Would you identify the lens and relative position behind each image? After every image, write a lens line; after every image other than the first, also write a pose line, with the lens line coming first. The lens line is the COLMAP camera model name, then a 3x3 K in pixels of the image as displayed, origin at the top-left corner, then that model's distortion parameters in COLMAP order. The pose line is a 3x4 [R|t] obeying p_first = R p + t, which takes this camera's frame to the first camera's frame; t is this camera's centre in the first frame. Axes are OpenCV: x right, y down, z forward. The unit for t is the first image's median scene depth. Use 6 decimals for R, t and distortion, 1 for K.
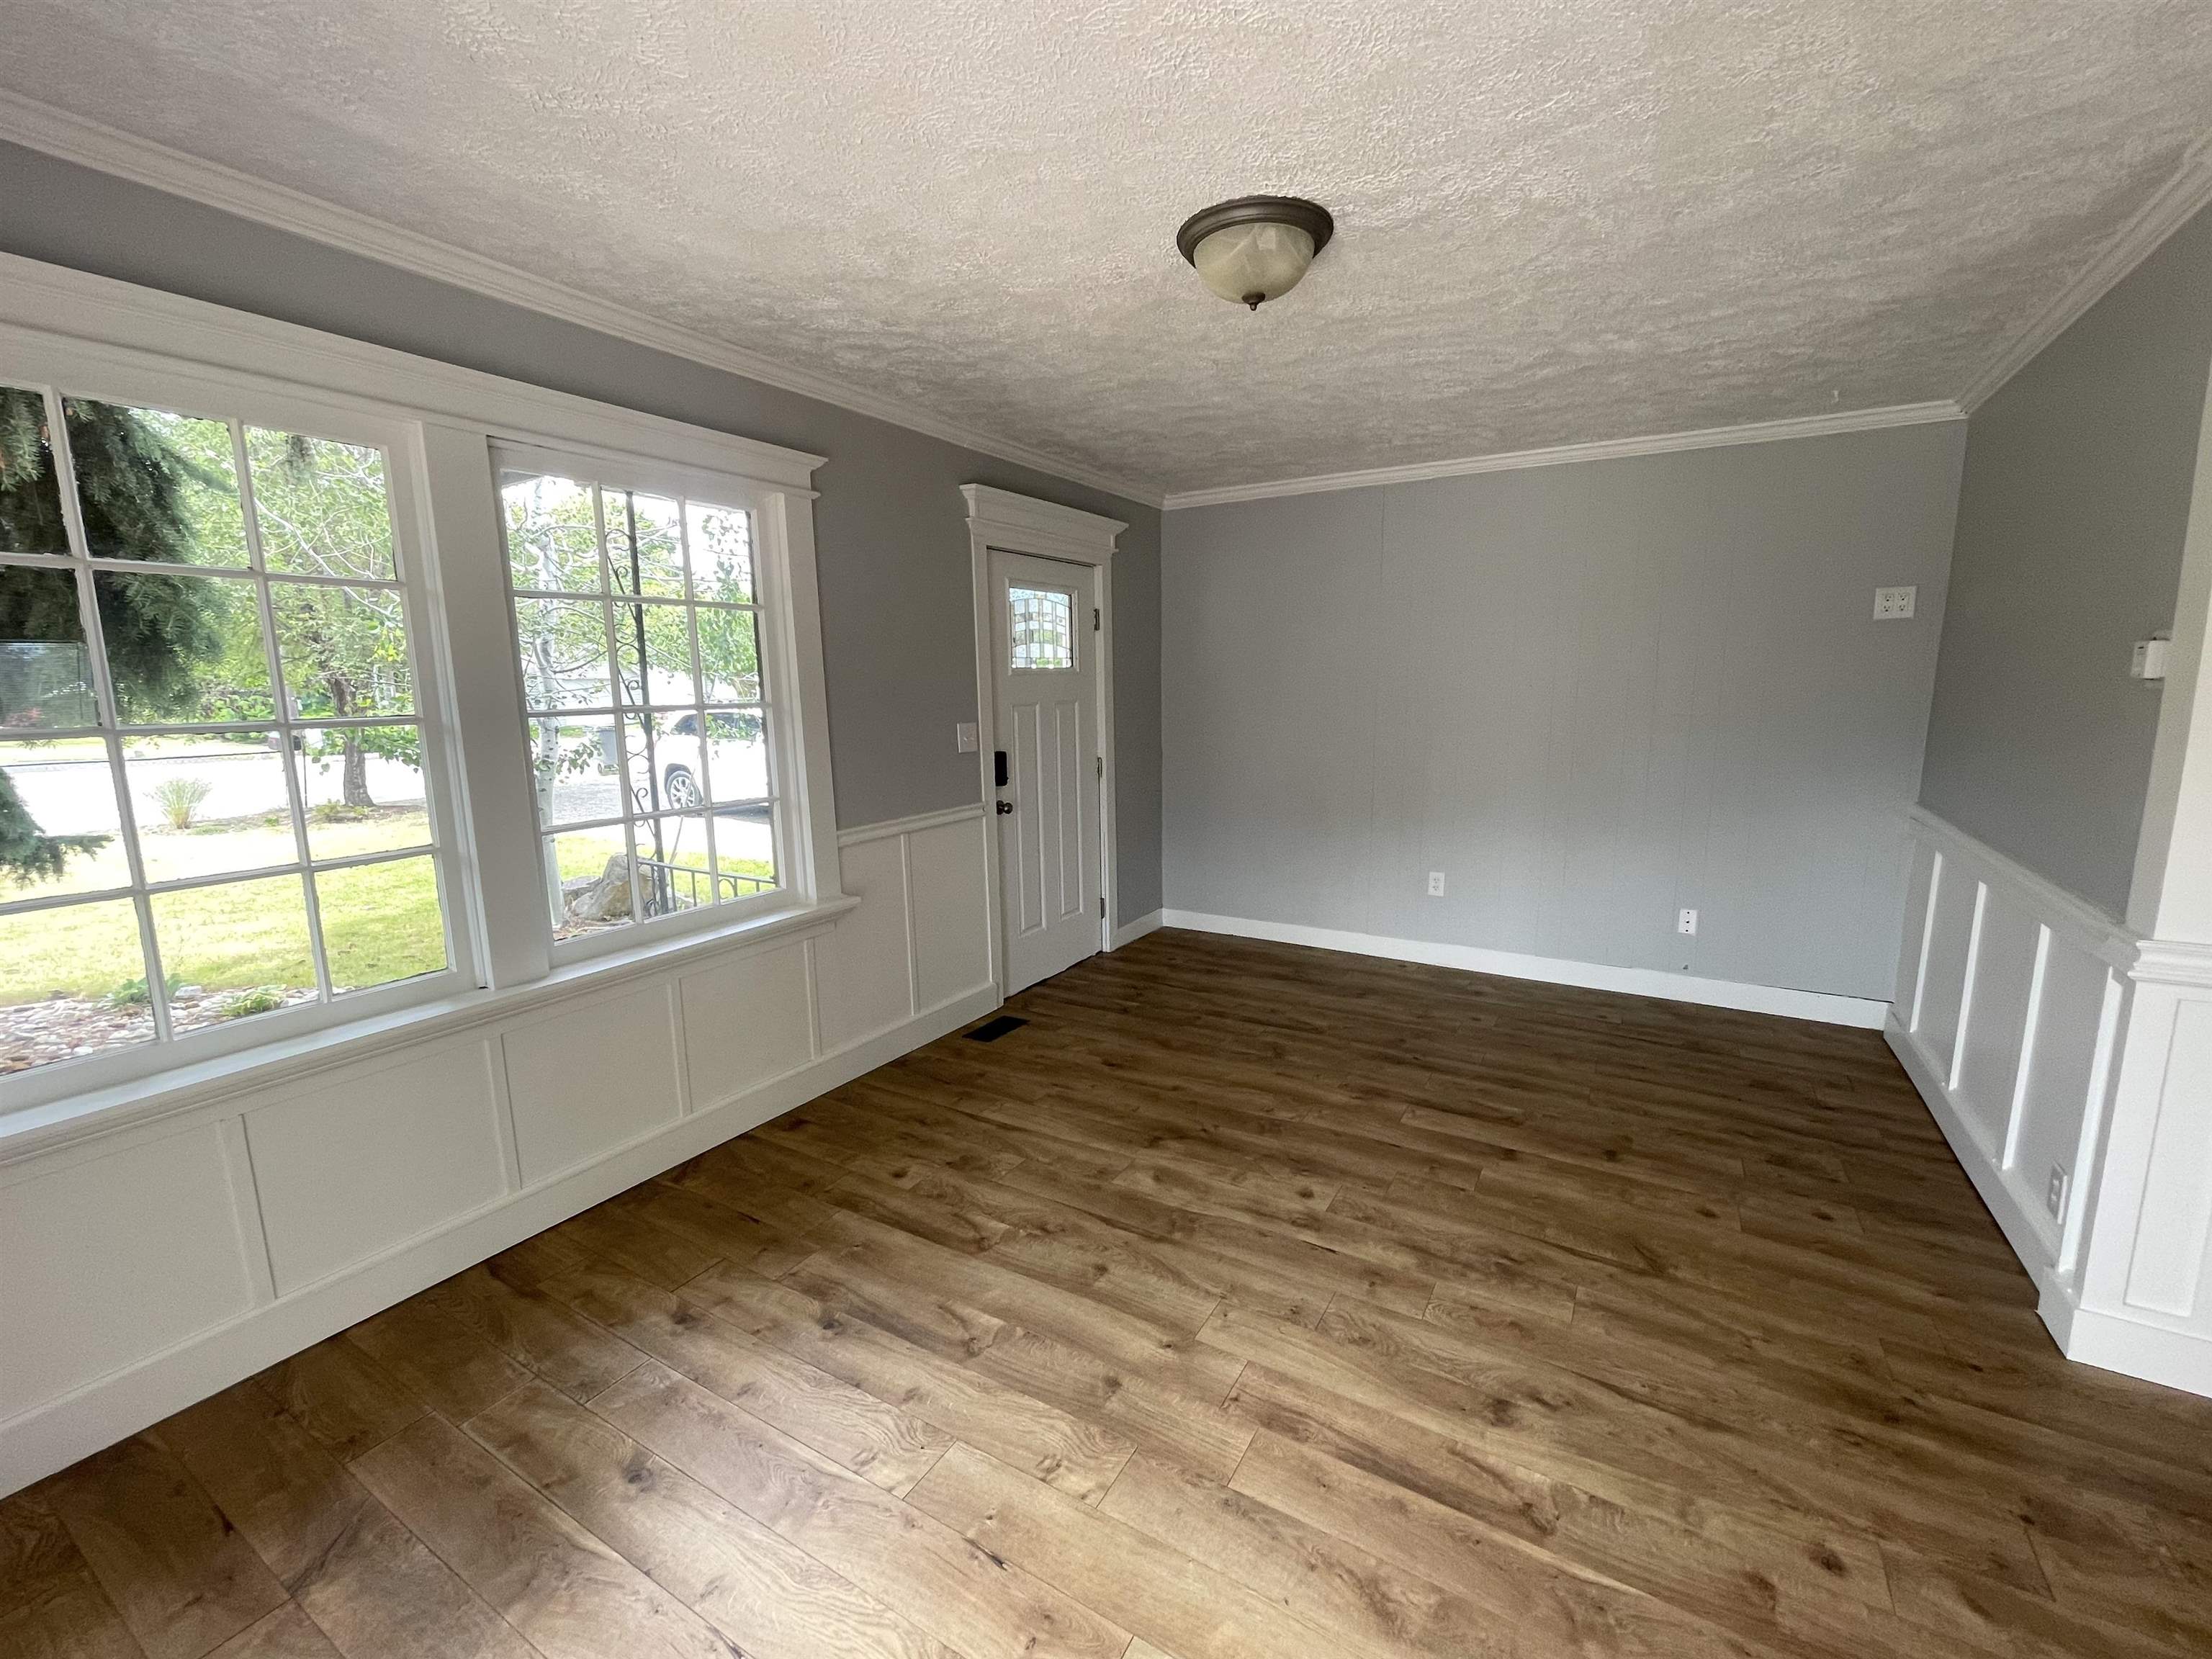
lens RADIAL K [[923.6, 0, 1110.2], [0, 923.6, 838.8], [0, 0, 1]] dist [-0.000897, 0.000003]
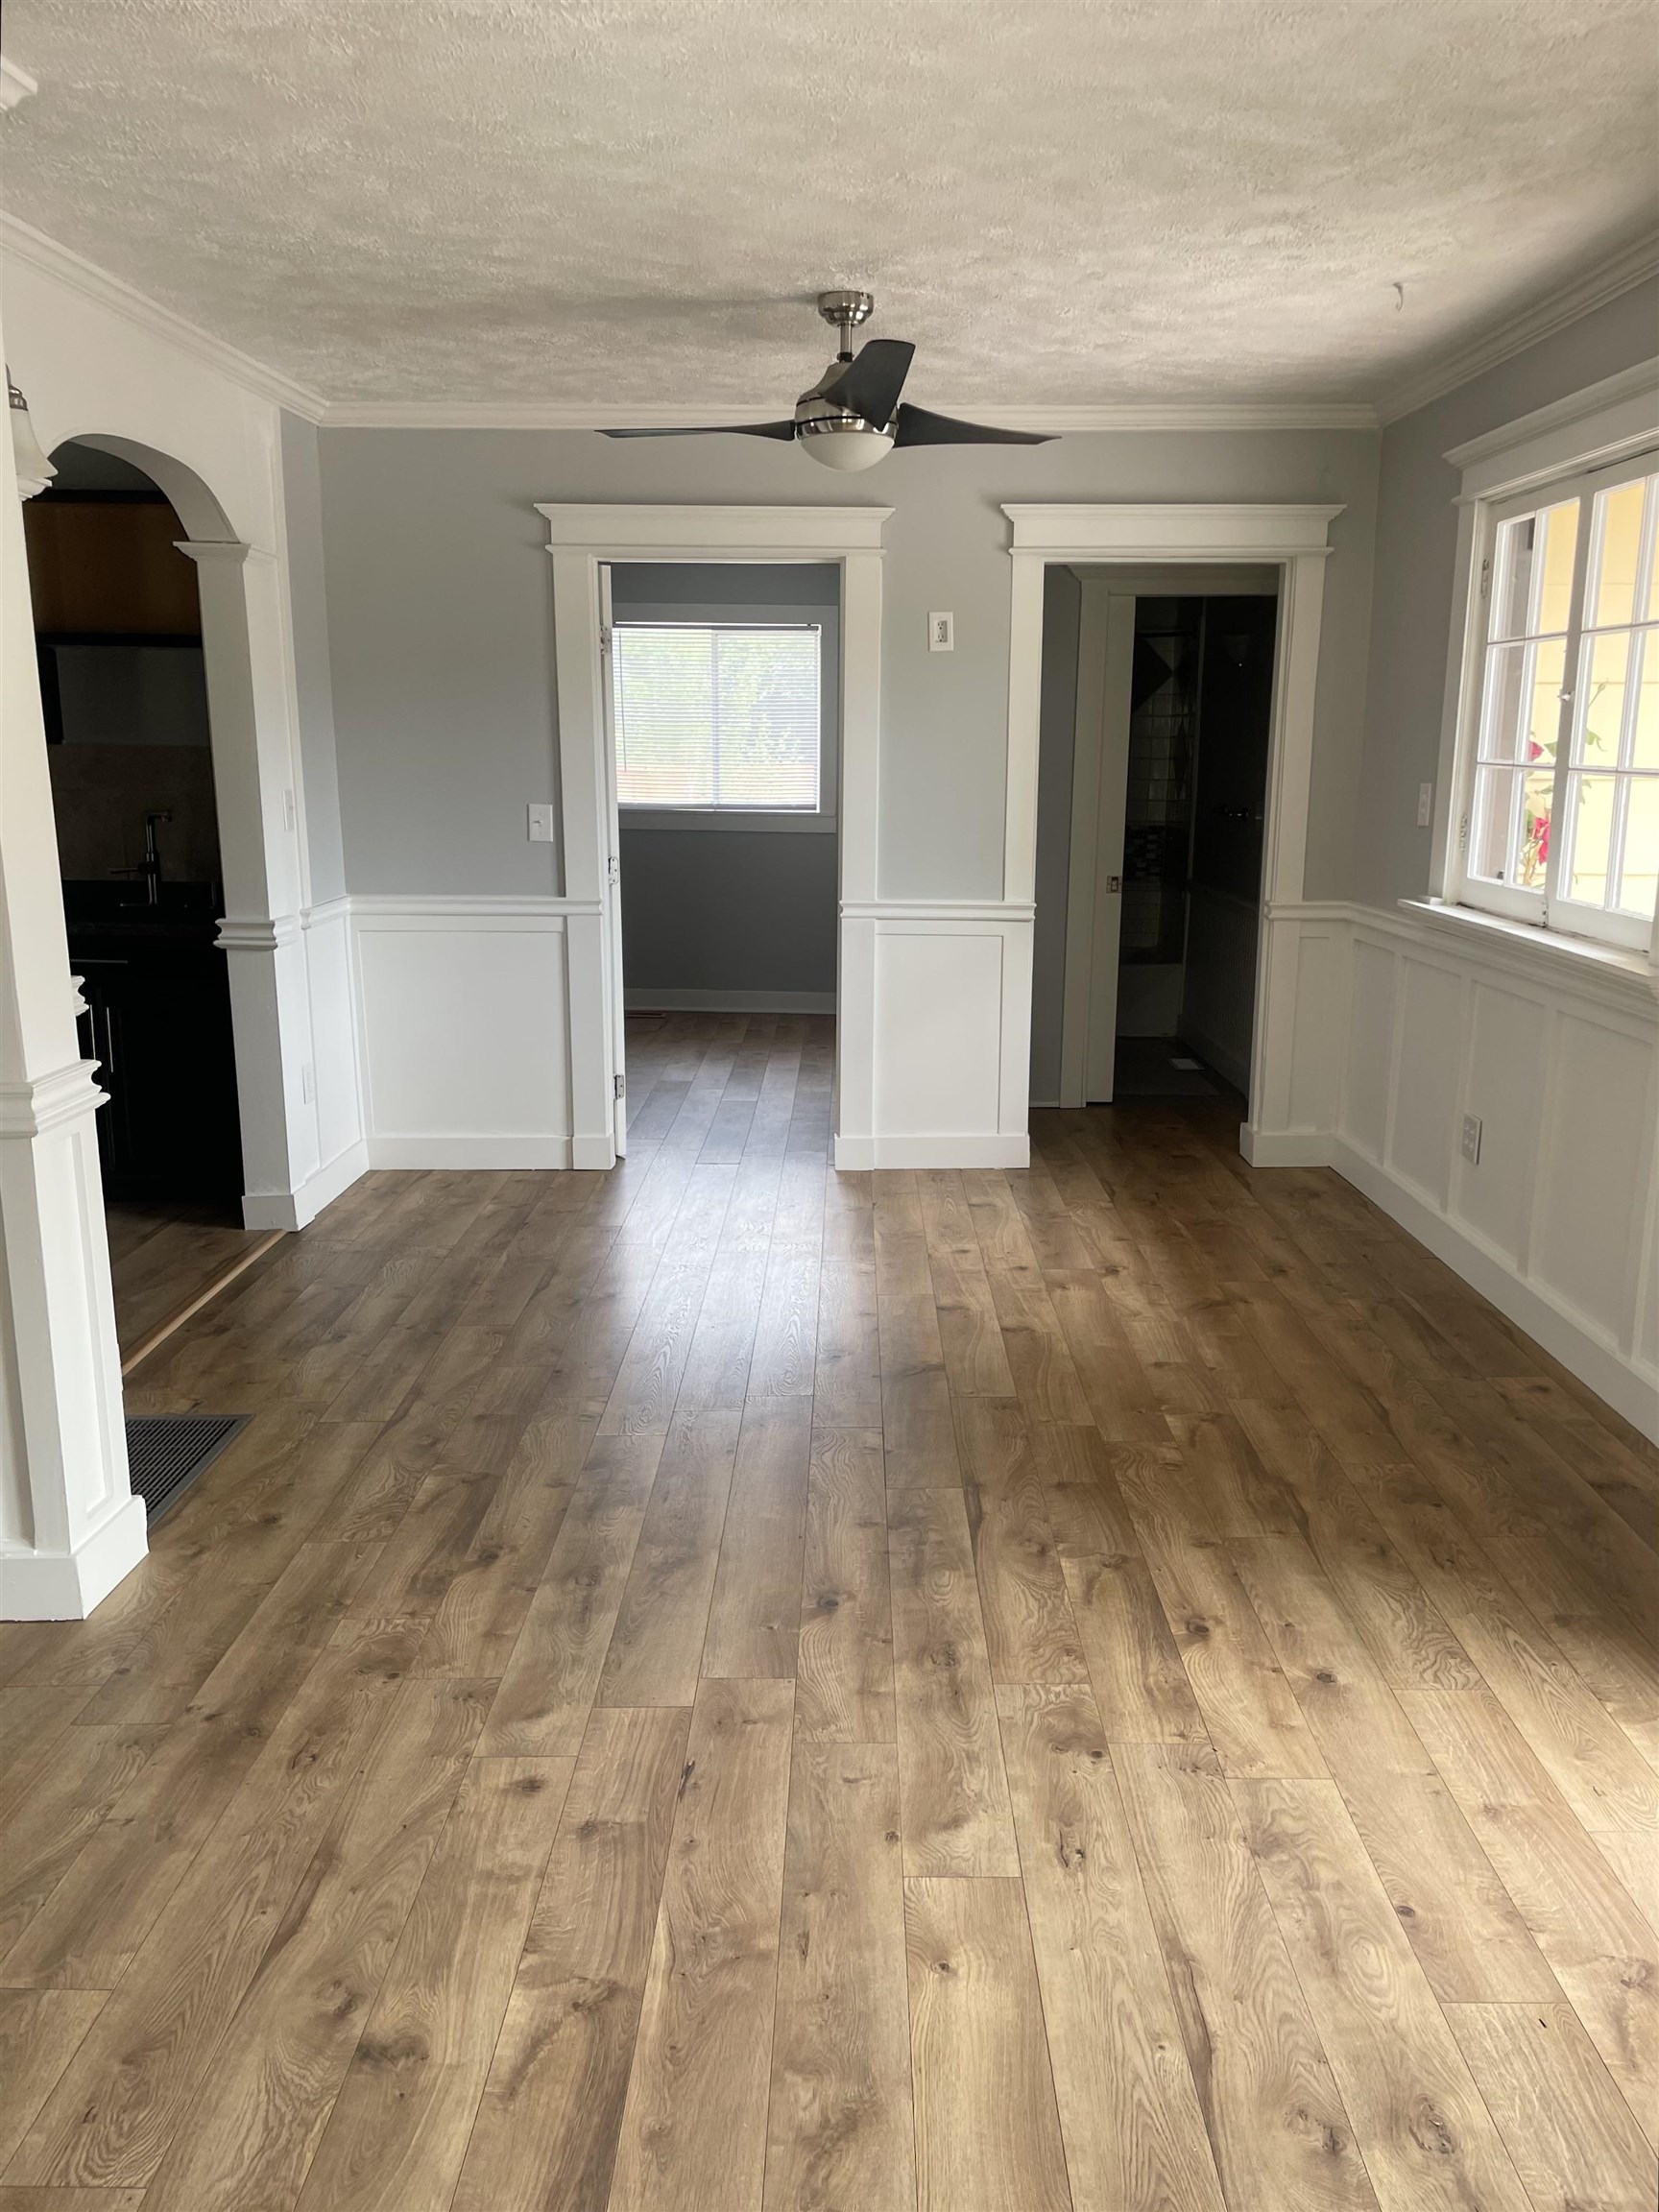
lens RADIAL K [[1702.4, 0, 870.5], [0, 1702.4, 1103.9], [0, 0, 1]] dist [0.070055, -0.082763]
pose [[-0.512800, -0.167687, 0.841972, -0.347757], [0.146735, 0.949188, 0.278409, -0.121326], [-0.845875, 0.266314, -0.462138, 0.723123]]
